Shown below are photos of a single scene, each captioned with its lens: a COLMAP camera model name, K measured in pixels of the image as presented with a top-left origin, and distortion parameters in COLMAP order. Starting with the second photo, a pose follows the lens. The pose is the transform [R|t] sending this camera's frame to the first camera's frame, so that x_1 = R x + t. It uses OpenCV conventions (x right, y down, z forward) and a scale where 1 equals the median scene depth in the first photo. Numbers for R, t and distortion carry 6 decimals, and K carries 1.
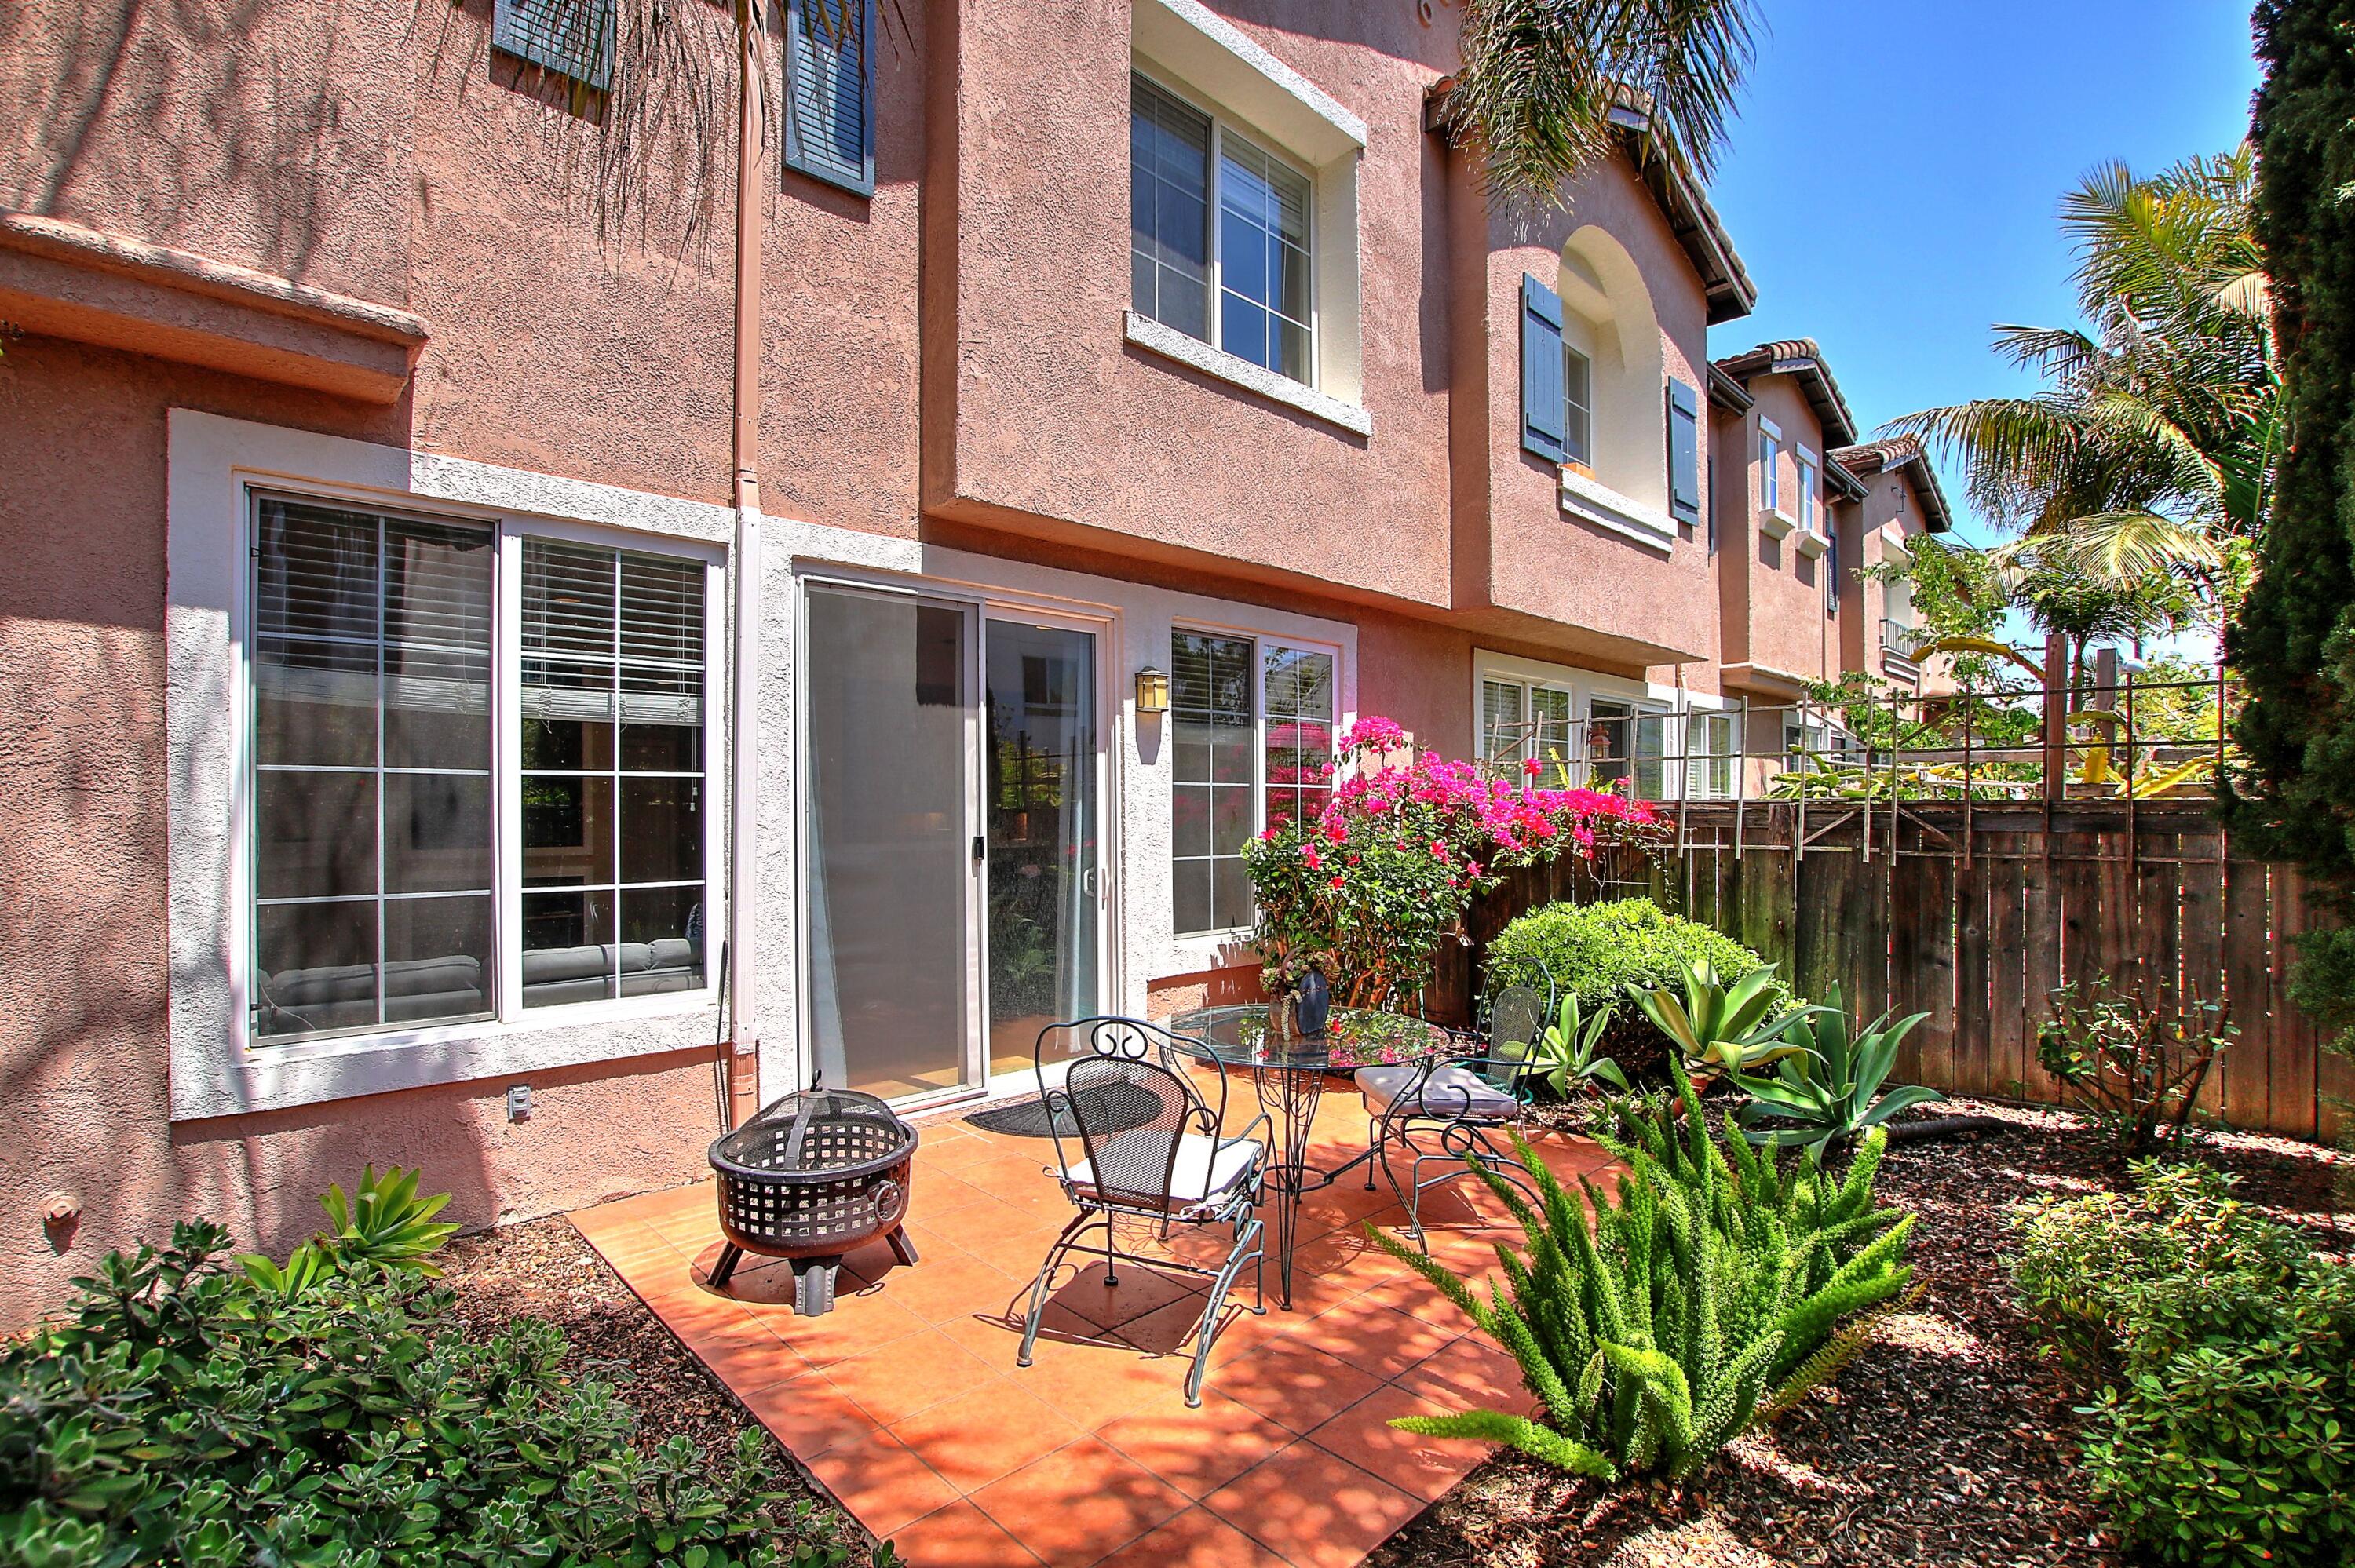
lens RADIAL K [[1068.7, 0, 1176.0], [0, 1068.7, 803.7], [0, 0, 1]] dist [-0.024528, 0.000075]
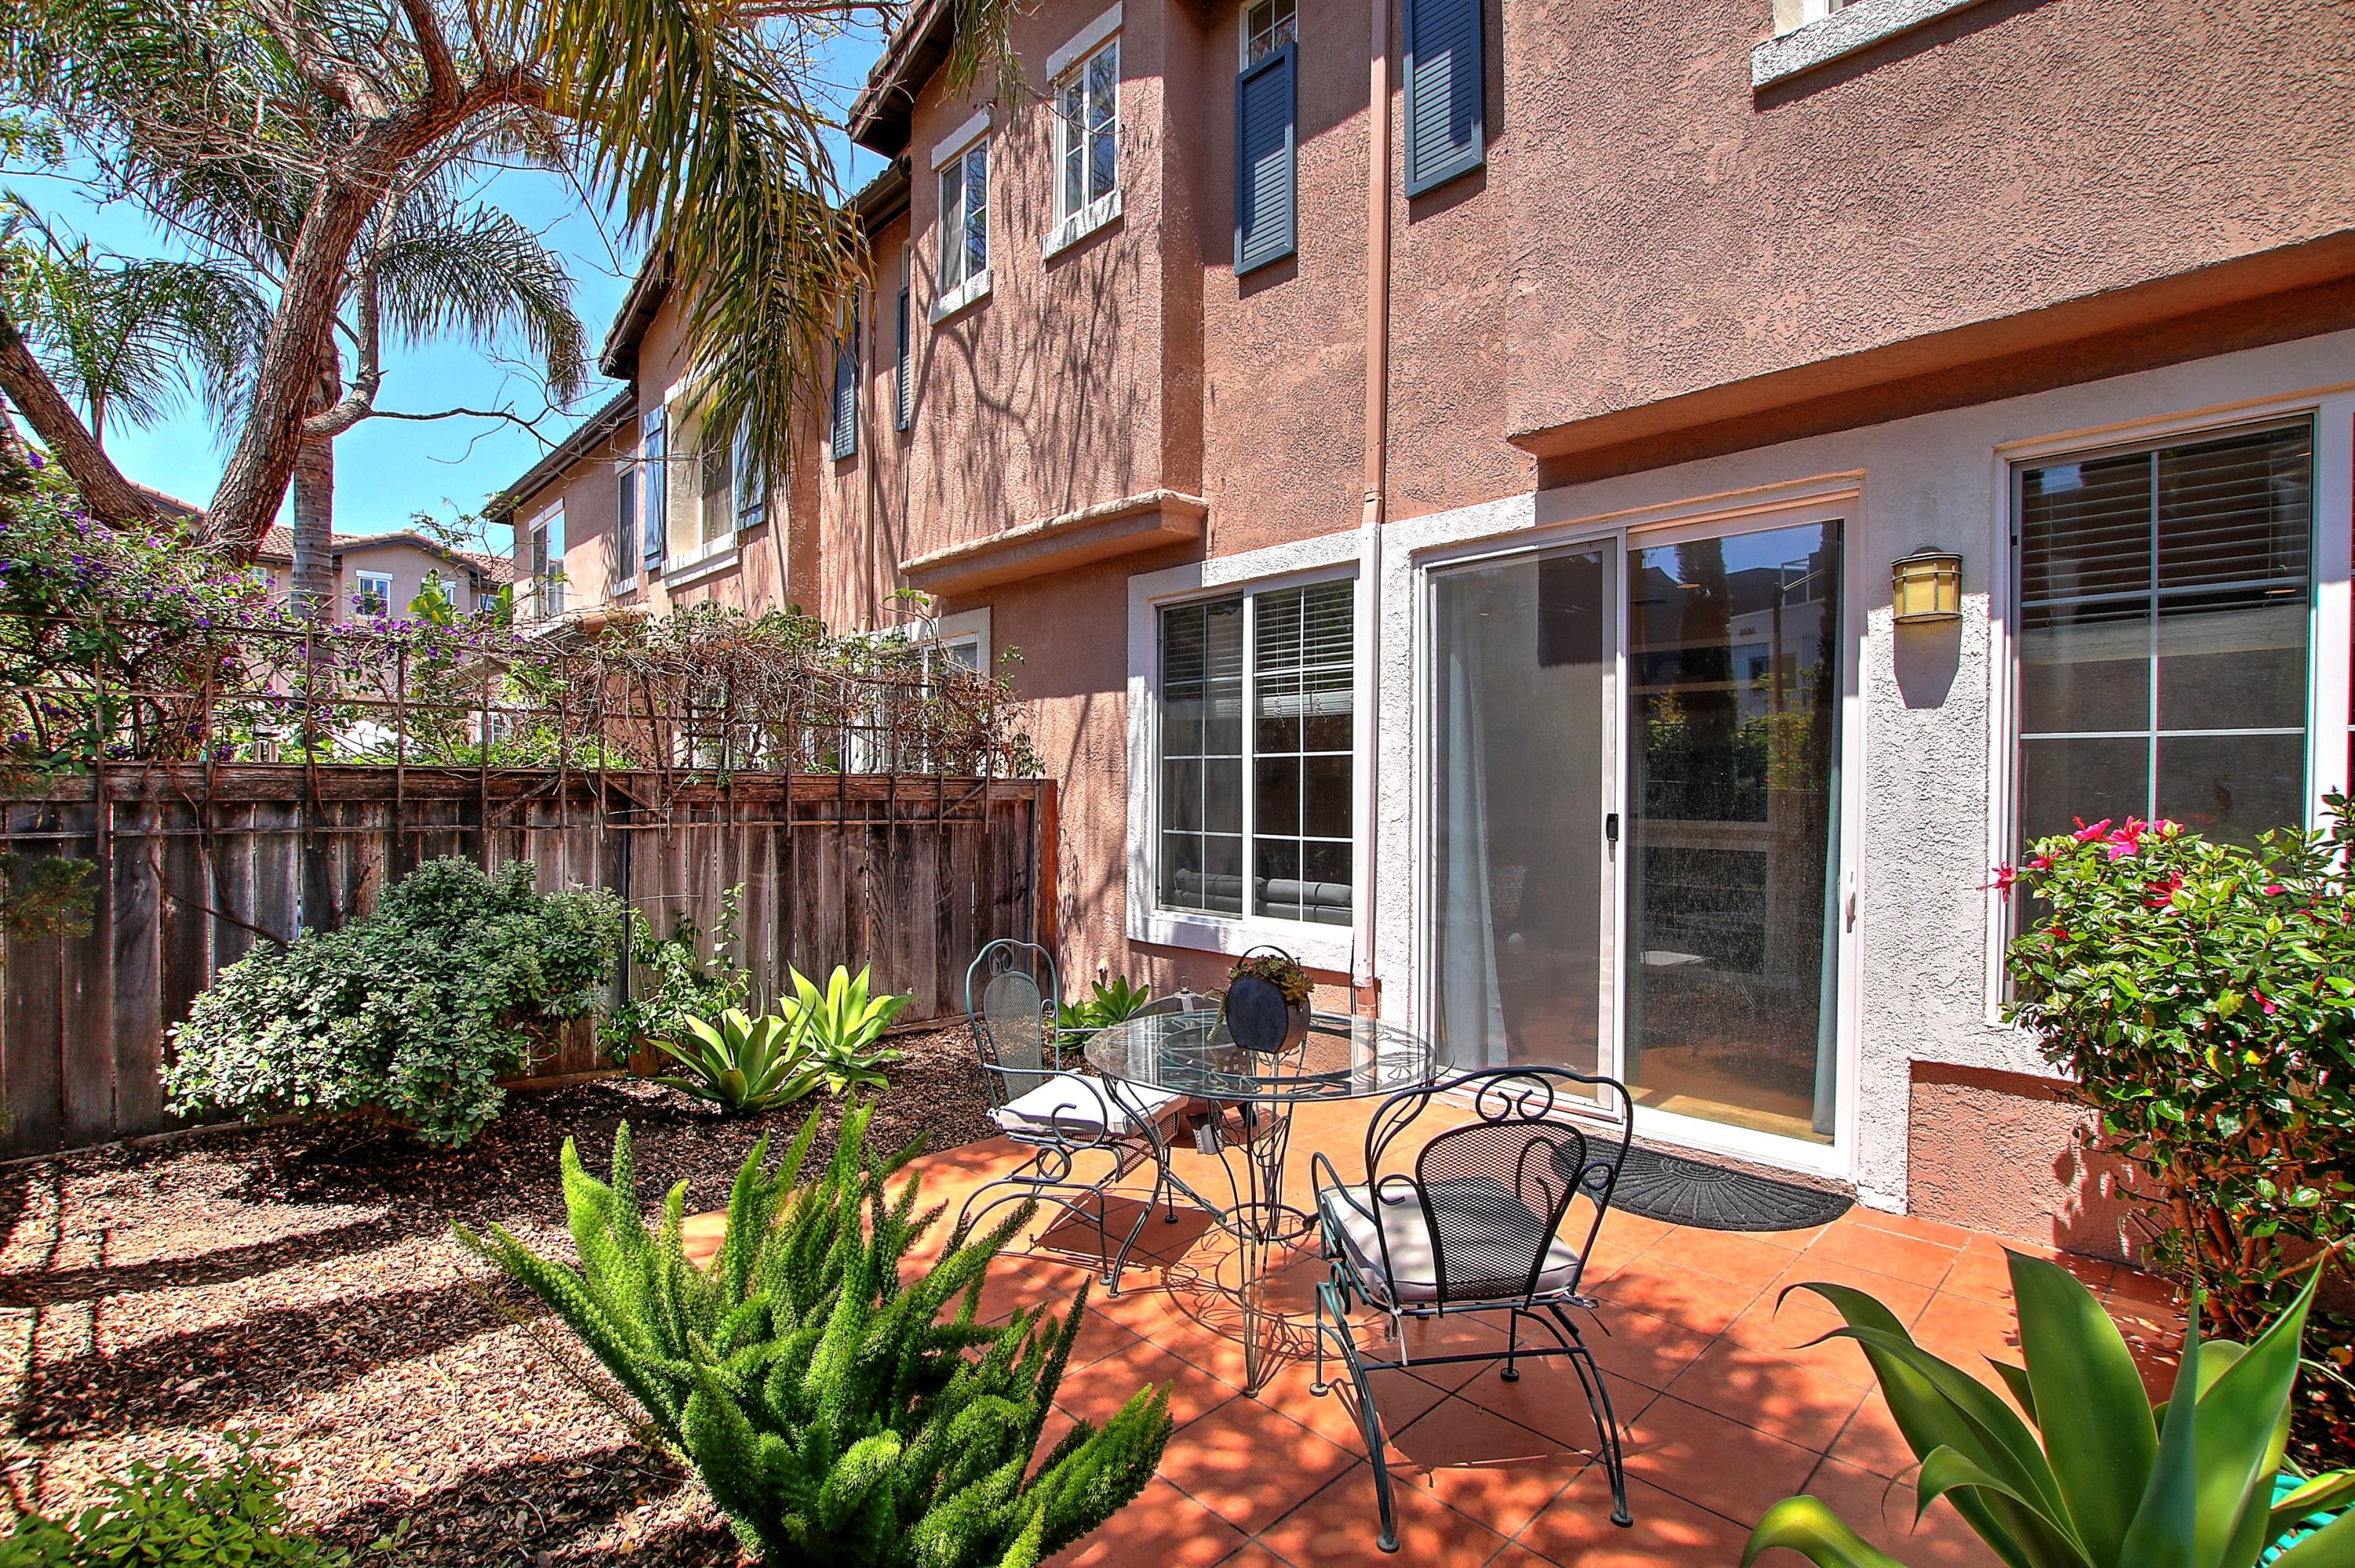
lens RADIAL K [[1068.7, 0, 1176.0], [0, 1068.7, 778.2], [0, 0, 1]] dist [-0.024528, 0.000075]
pose [[0.007551, 0.003114, -0.999967, 0.807674], [0.004377, 0.999985, 0.003147, -0.003308], [0.999962, -0.004401, 0.007537, 0.814892]]
